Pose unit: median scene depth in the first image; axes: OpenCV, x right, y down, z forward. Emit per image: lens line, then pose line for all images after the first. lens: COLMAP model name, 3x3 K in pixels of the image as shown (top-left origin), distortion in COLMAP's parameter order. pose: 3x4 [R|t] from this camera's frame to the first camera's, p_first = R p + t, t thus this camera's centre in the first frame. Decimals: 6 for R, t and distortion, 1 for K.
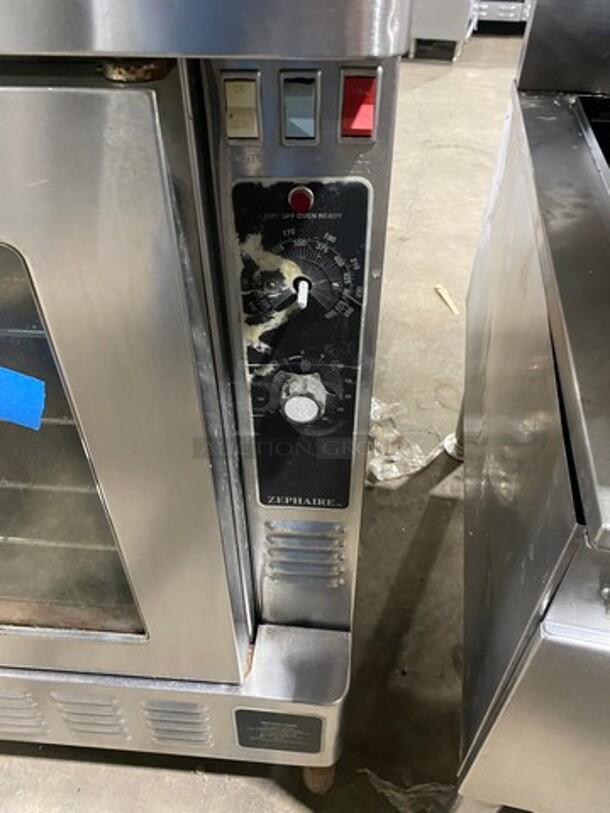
lens RADIAL K [[614.6, 0, 299.7], [0, 614.6, 399.5], [0, 0, 1]] dist [0.003998, -0.013150]
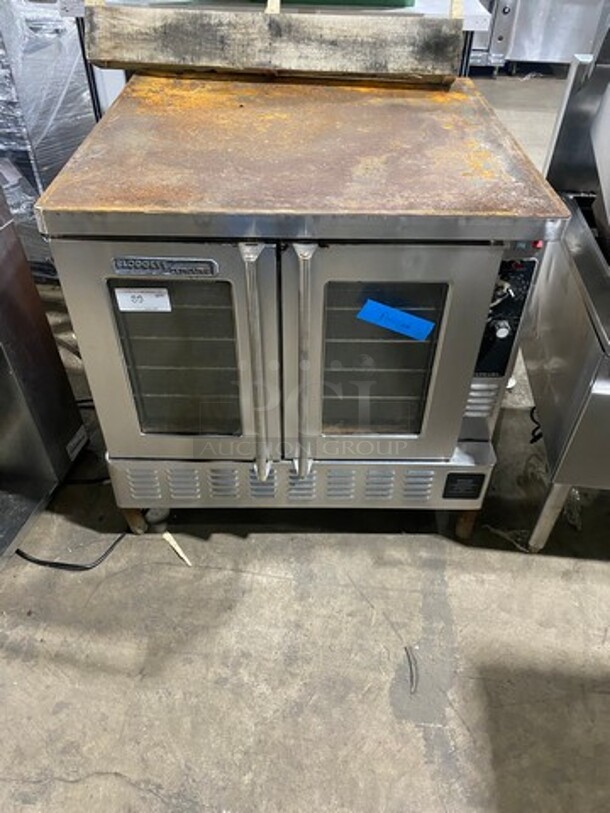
lens RADIAL K [[614.6, 0, 309.1], [0, 614.6, 402.1], [0, 0, 1]] dist [0.003998, -0.013150]
pose [[0.995331, -0.046136, 0.084779, -1.178459], [0.045572, 0.998924, 0.008575, 0.279075], [-0.085083, -0.004671, 0.996363, -1.836200]]
